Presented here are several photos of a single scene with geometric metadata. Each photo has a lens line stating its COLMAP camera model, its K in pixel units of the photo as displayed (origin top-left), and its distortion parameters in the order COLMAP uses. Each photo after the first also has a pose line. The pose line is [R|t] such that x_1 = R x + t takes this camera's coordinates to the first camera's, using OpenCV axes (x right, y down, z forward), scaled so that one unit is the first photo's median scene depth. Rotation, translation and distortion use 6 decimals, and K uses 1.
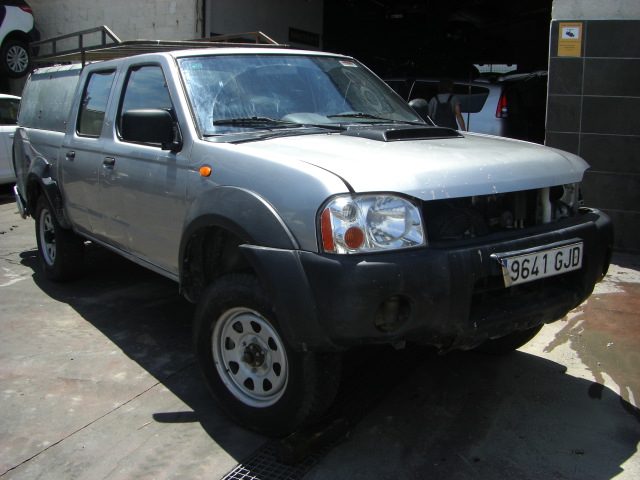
lens RADIAL K [[715.2, 0, 320.0], [0, 715.2, 240.0], [0, 0, 1]] dist [-0.185534, 0.140473]
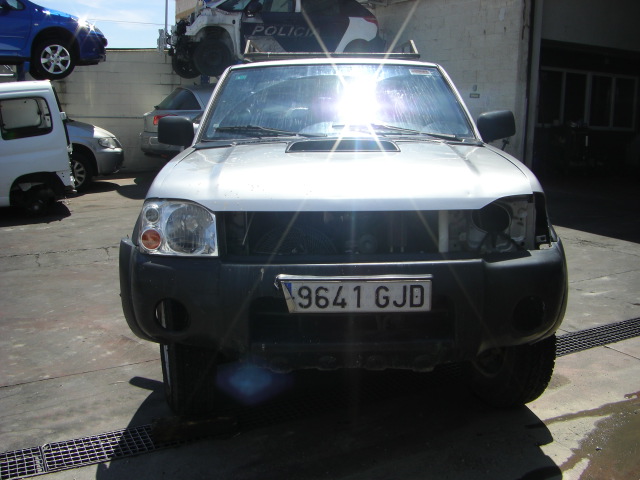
lens RADIAL K [[715.2, 0, 320.0], [0, 715.2, 240.0], [0, 0, 1]] dist [-0.185534, 0.140473]
pose [[0.814080, 0.111334, -0.569981, 0.731628], [-0.116144, 0.992836, 0.028047, -0.052165], [0.569020, 0.043367, 0.821179, 0.225304]]
